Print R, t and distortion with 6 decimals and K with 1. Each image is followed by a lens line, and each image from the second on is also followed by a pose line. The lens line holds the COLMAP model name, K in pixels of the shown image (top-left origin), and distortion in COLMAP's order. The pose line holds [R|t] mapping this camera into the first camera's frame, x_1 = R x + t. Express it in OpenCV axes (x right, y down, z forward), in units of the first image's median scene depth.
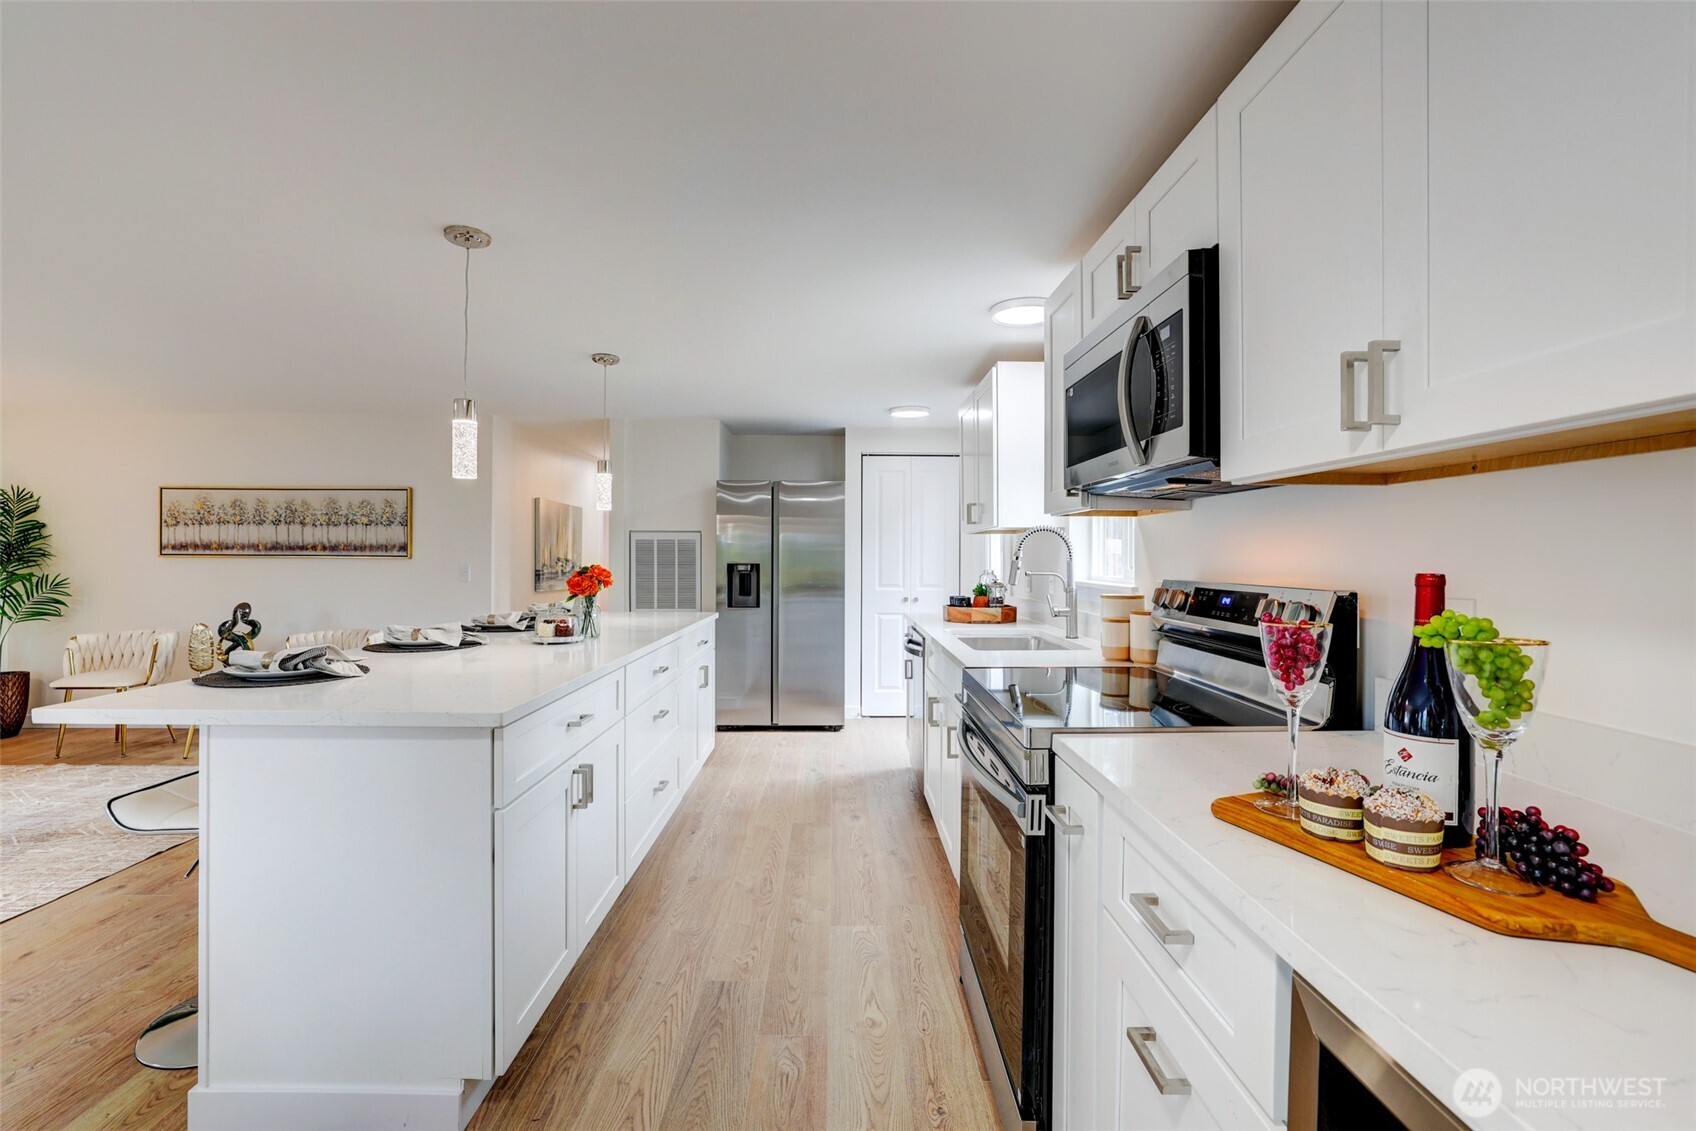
lens RADIAL K [[737.9, 0, 844.1], [0, 737.9, 559.5], [0, 0, 1]] dist [-0.013134, 0.002888]
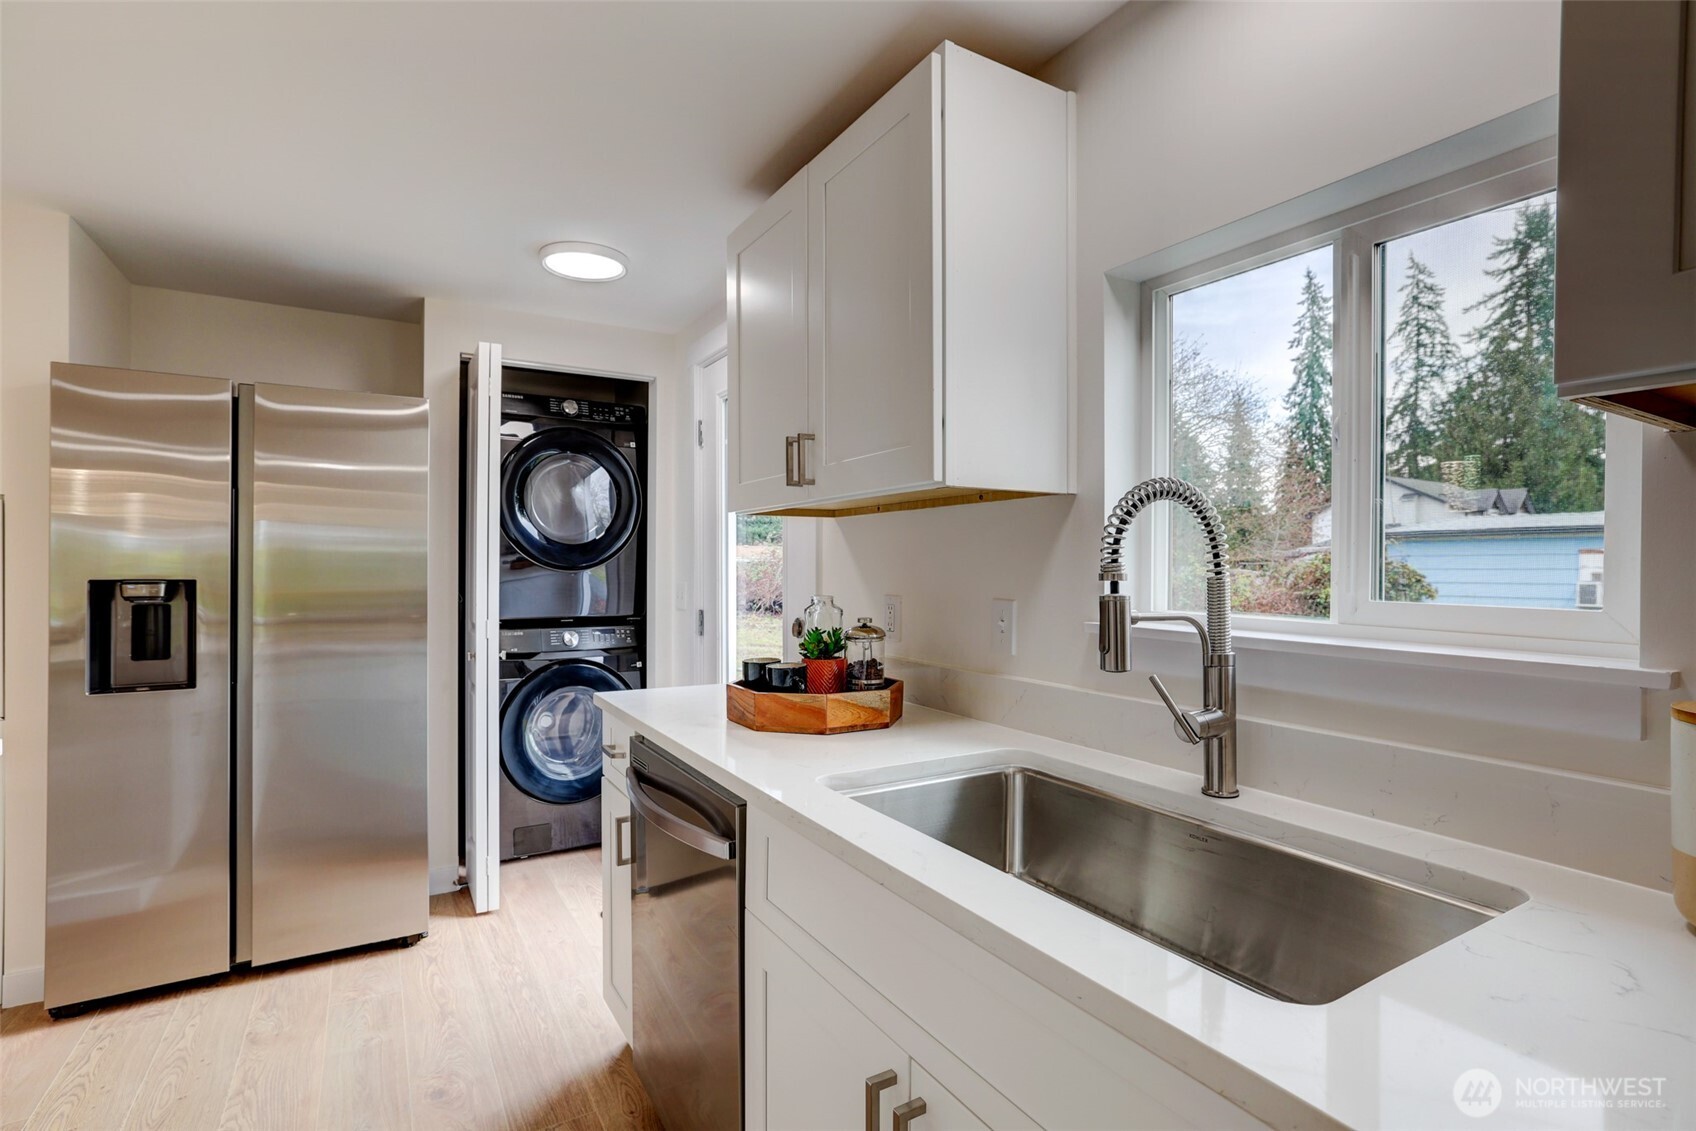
lens RADIAL K [[812.6, 0, 853.2], [0, 812.6, 573.7], [0, 0, 1]] dist [-0.013599, 0.001435]
pose [[0.865283, -0.000880, 0.501283, -0.022930], [-0.002416, 0.999980, 0.005927, -0.001216], [-0.501278, -0.006339, 0.865263, 0.434400]]
